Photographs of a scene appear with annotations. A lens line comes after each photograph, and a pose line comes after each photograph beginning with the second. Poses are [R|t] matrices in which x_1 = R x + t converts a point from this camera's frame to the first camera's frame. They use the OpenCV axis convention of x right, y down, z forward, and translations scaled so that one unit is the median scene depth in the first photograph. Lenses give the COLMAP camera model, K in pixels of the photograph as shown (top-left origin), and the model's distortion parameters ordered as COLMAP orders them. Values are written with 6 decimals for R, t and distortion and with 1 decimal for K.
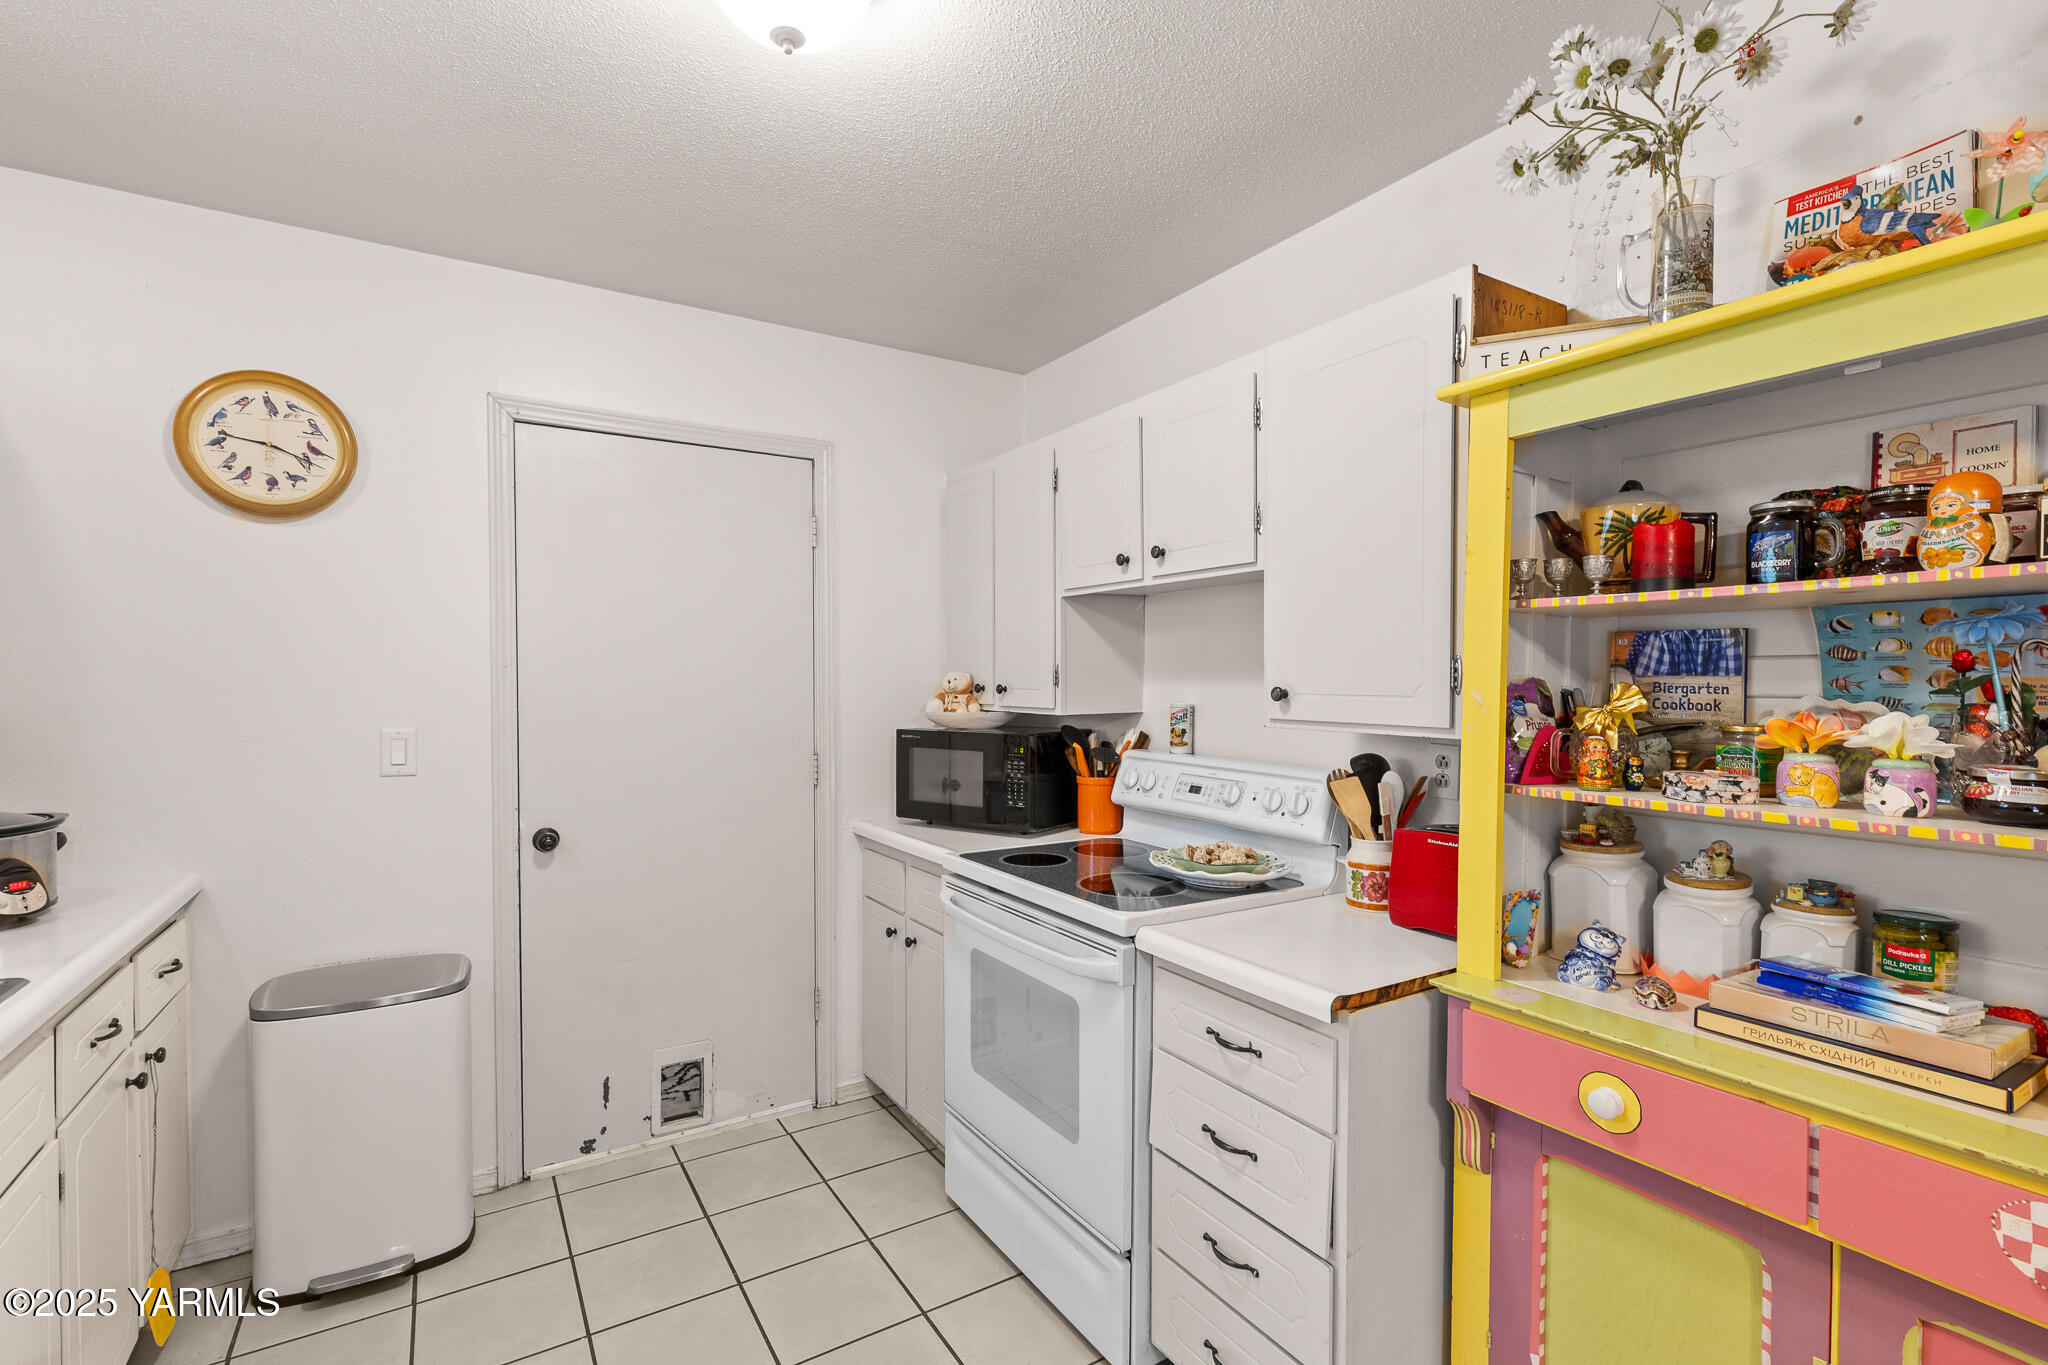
lens RADIAL K [[931.3, 0, 1025.1], [0, 931.3, 698.8], [0, 0, 1]] dist [0.012759, -0.003920]
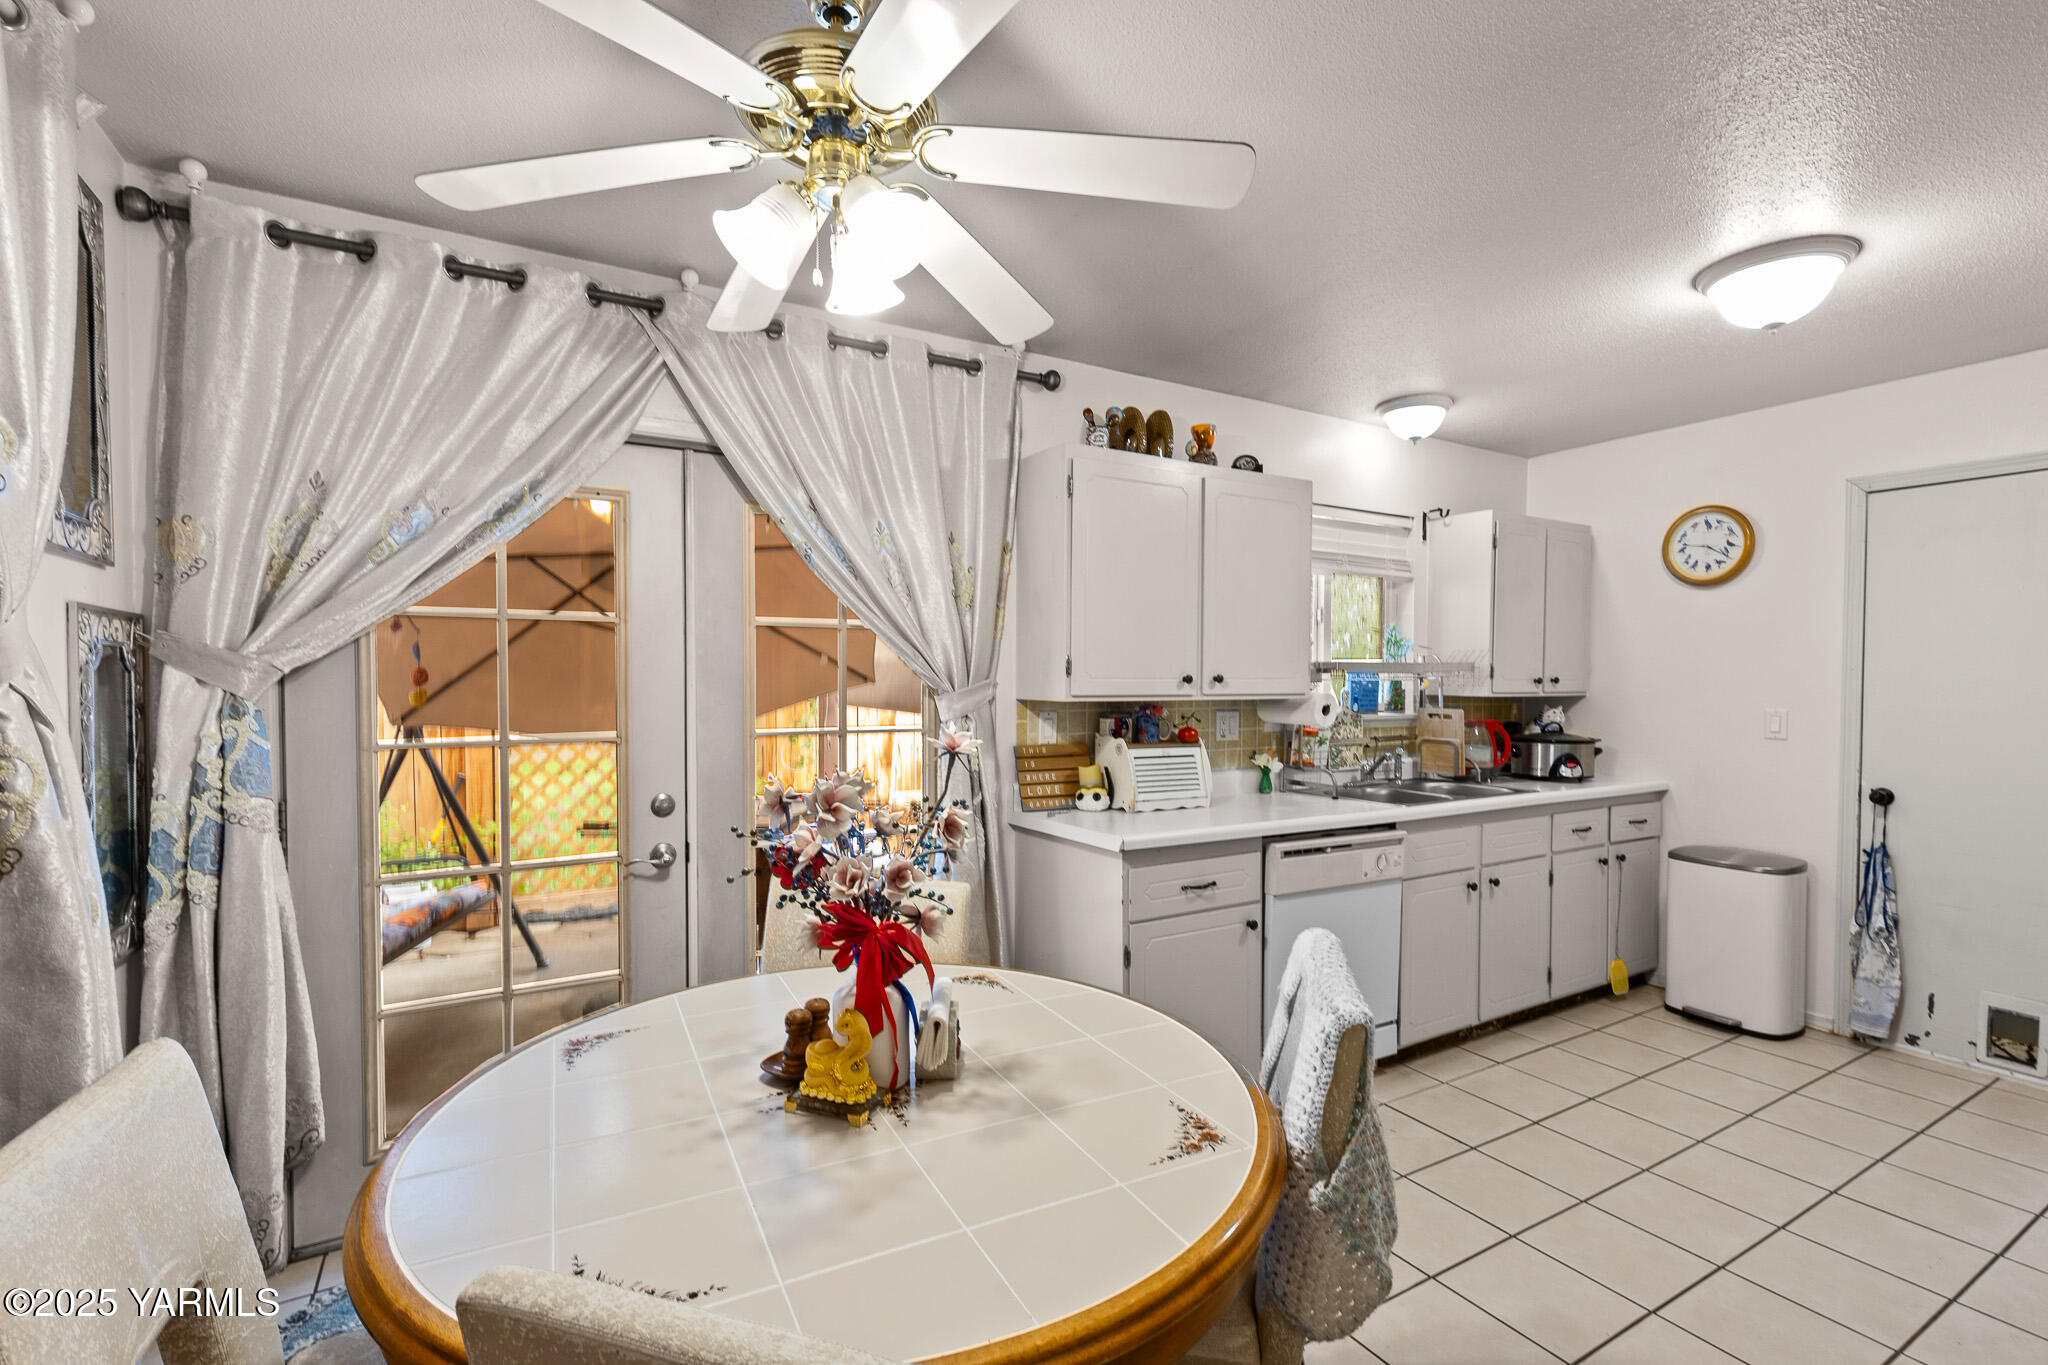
lens RADIAL K [[931.3, 0, 1025.1], [0, 931.3, 698.8], [0, 0, 1]] dist [0.012759, -0.003920]
pose [[-0.020662, 0.020940, -0.999567, 1.016606], [-0.025300, 0.999450, 0.021460, 0.013422], [0.999466, 0.025733, -0.020121, -0.253032]]
